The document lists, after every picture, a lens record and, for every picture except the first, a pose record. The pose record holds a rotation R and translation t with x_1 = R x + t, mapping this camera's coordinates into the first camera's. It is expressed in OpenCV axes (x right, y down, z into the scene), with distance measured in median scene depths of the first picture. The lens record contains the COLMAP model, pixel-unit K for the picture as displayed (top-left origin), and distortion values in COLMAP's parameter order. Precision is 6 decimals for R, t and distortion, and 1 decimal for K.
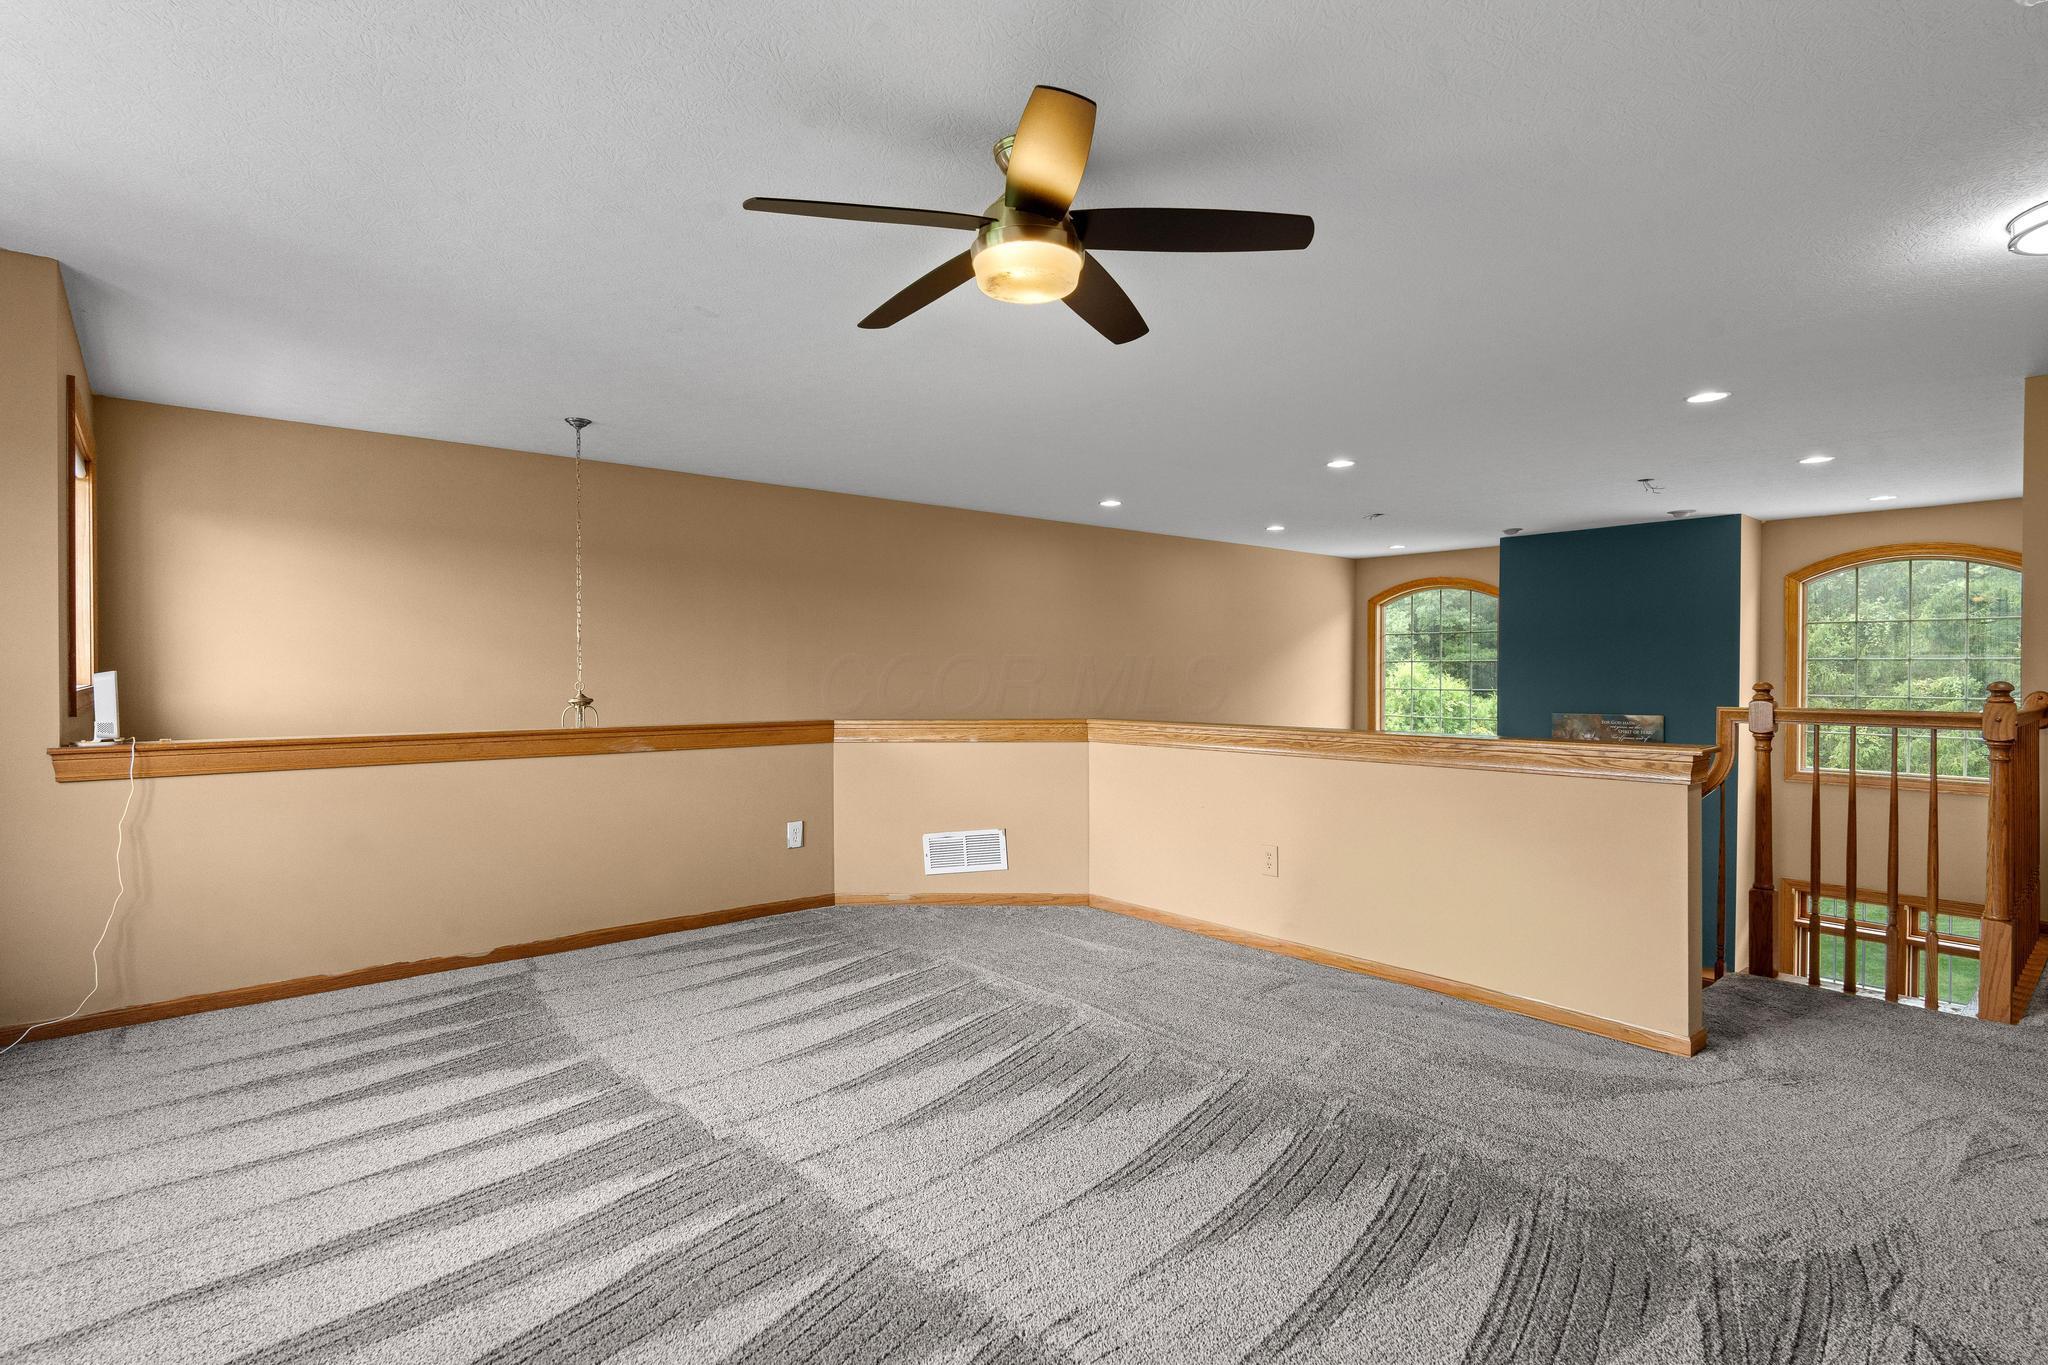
lens RADIAL K [[998.3, 0, 1024.0], [0, 998.3, 682.5], [0, 0, 1]] dist [-0.000356, 0.000257]
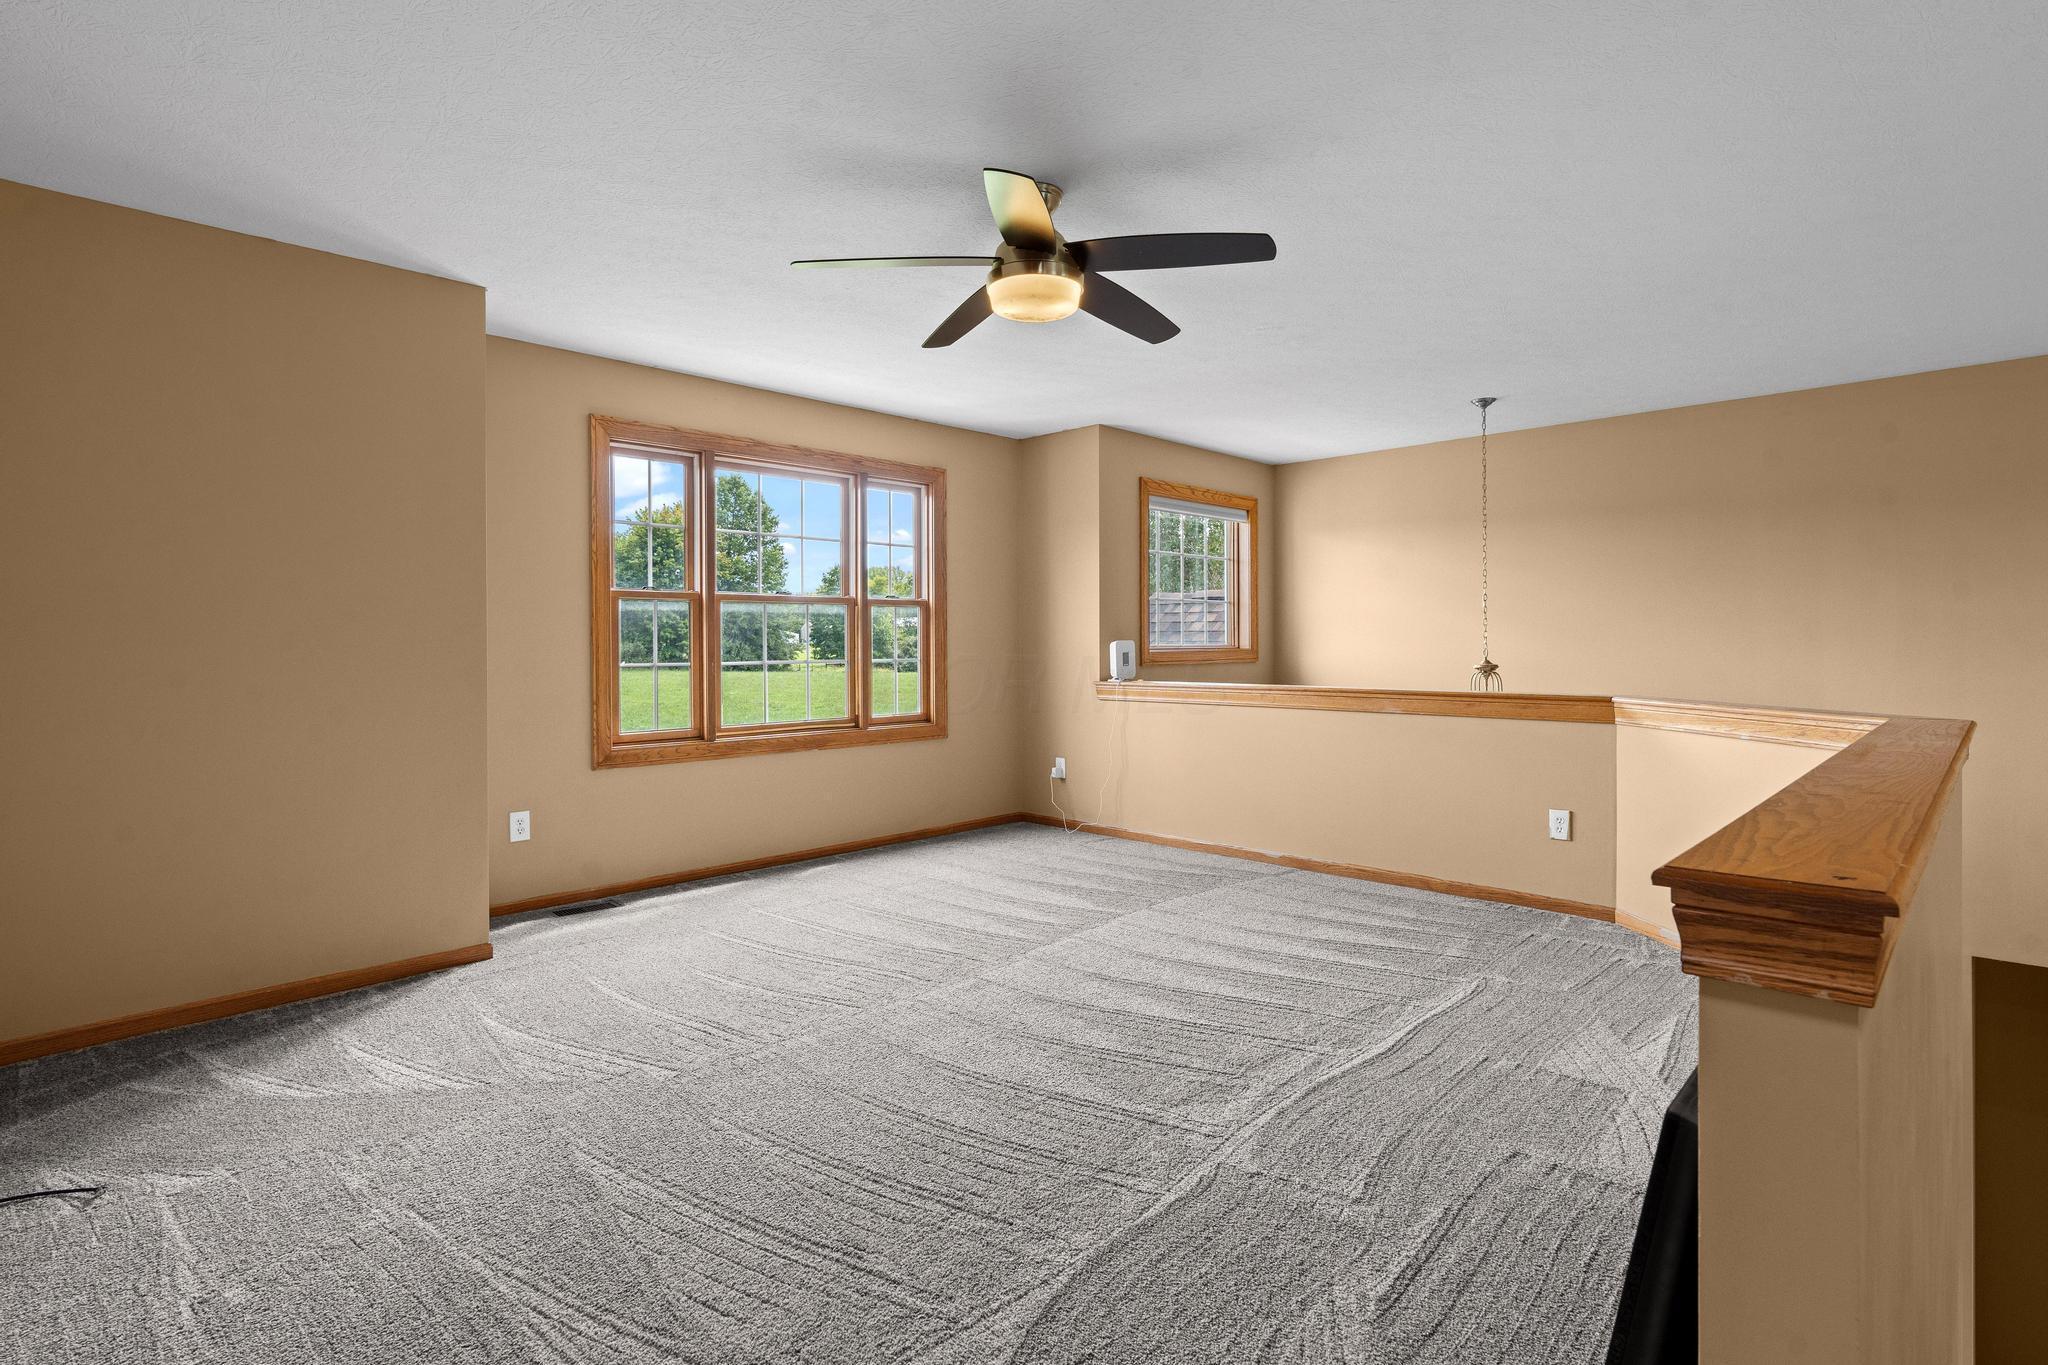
lens RADIAL K [[1002.1, 0, 1024.7], [0, 1002.1, 648.3], [0, 0, 1]] dist [-0.000124, 0.000056]
pose [[0.085131, 0.004161, -0.996361, 0.593391], [-0.002504, 0.999989, 0.003962, -0.004510], [0.996367, 0.002158, 0.085141, 0.449220]]
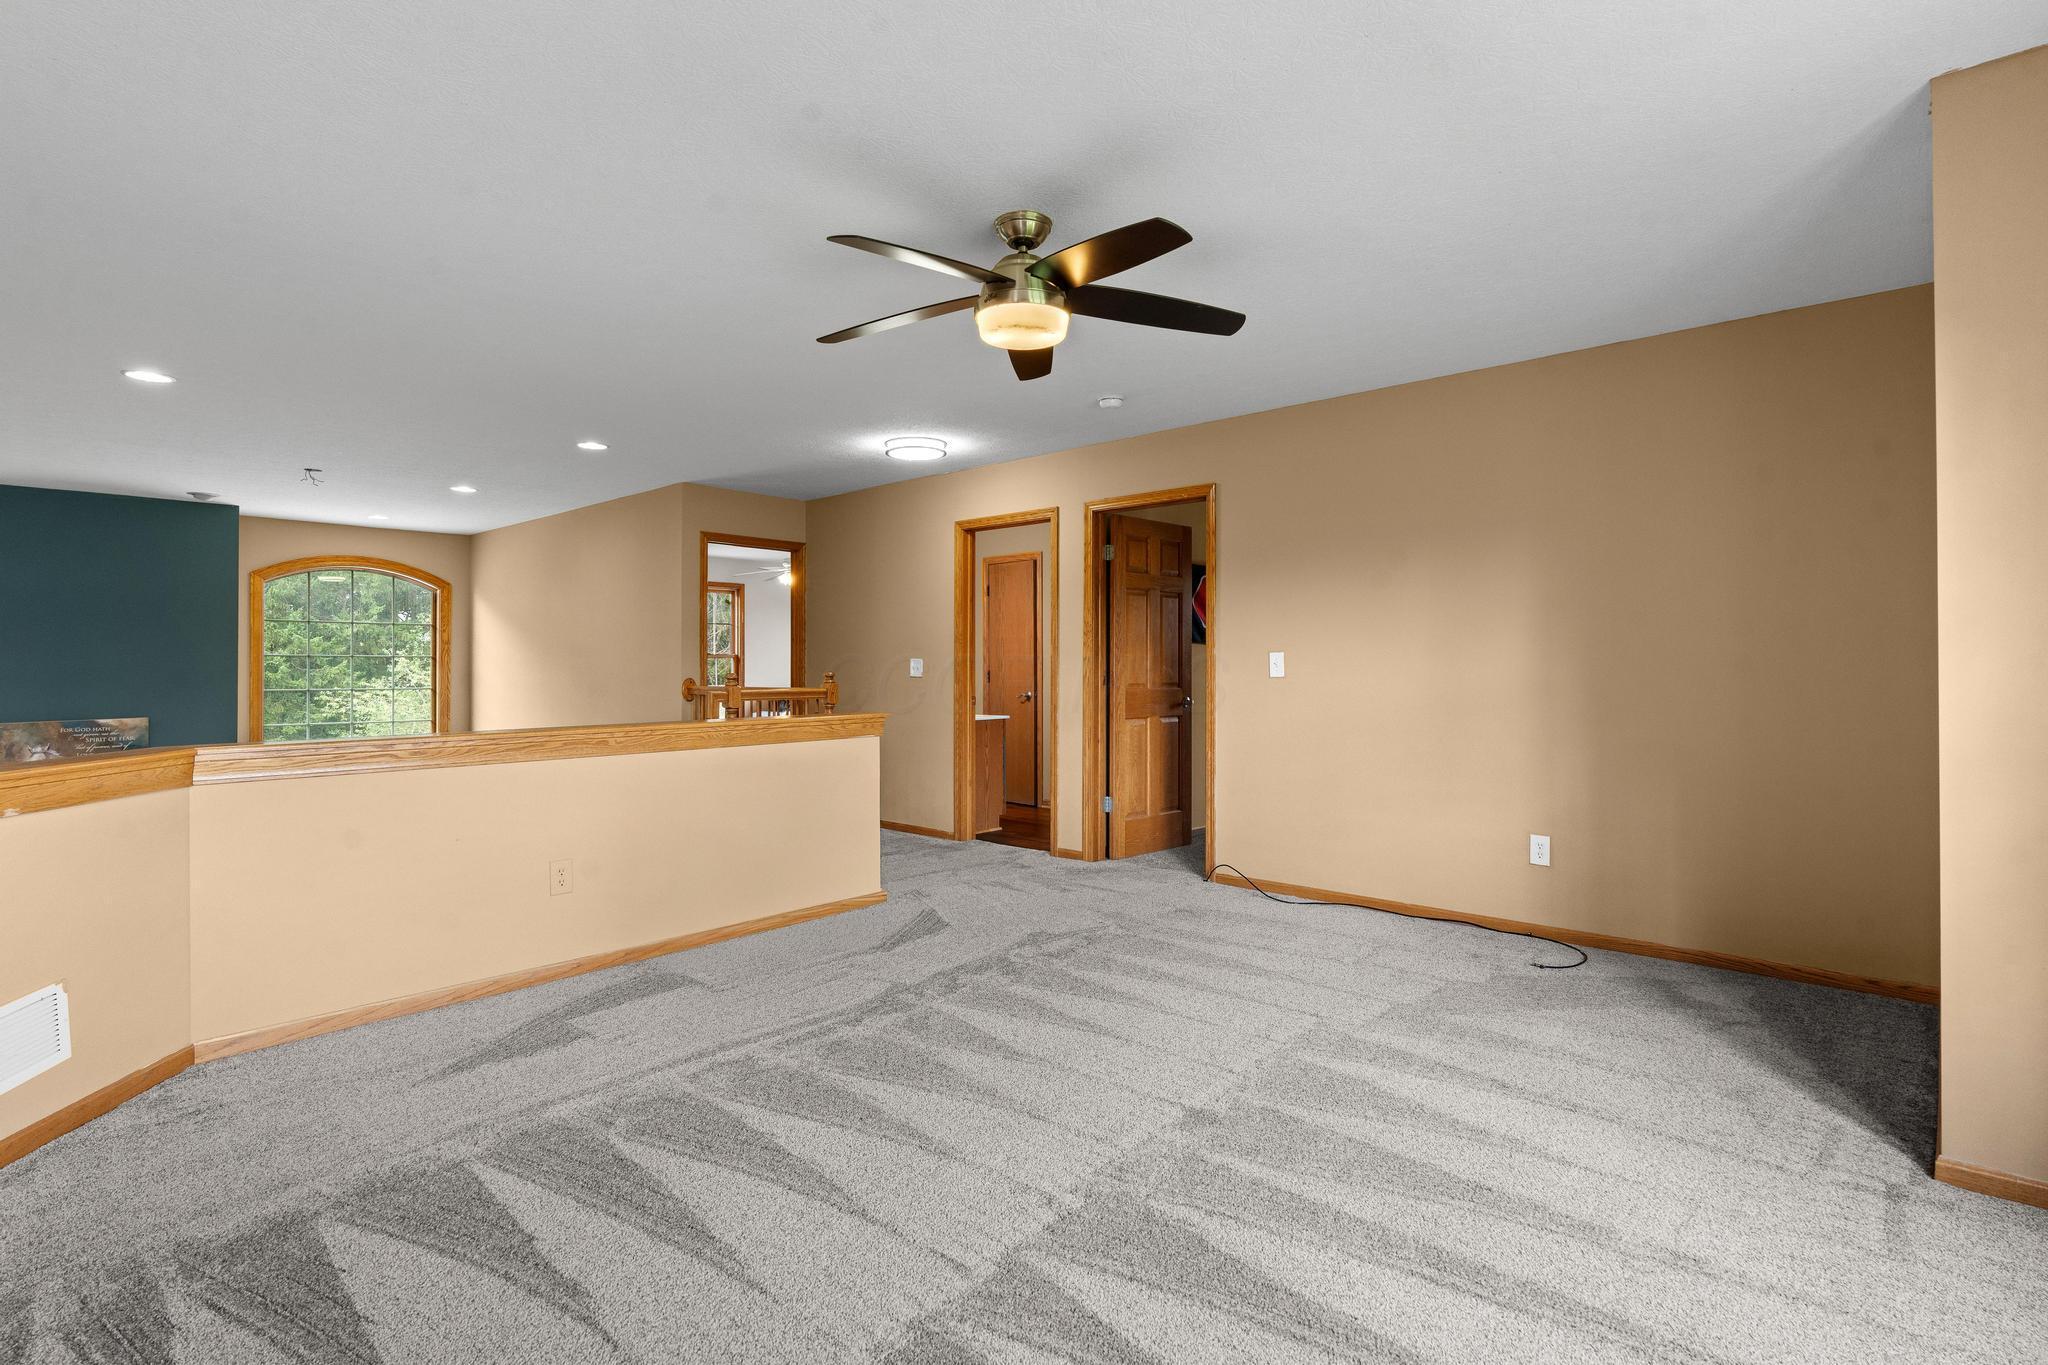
lens RADIAL K [[998.3, 0, 1024.0], [0, 998.3, 682.5], [0, 0, 1]] dist [-0.000356, 0.000257]
pose [[-0.120392, -0.018313, 0.992557, -0.576269], [0.016417, 0.999656, 0.020435, -0.005443], [-0.992591, 0.018755, -0.120050, 0.576546]]
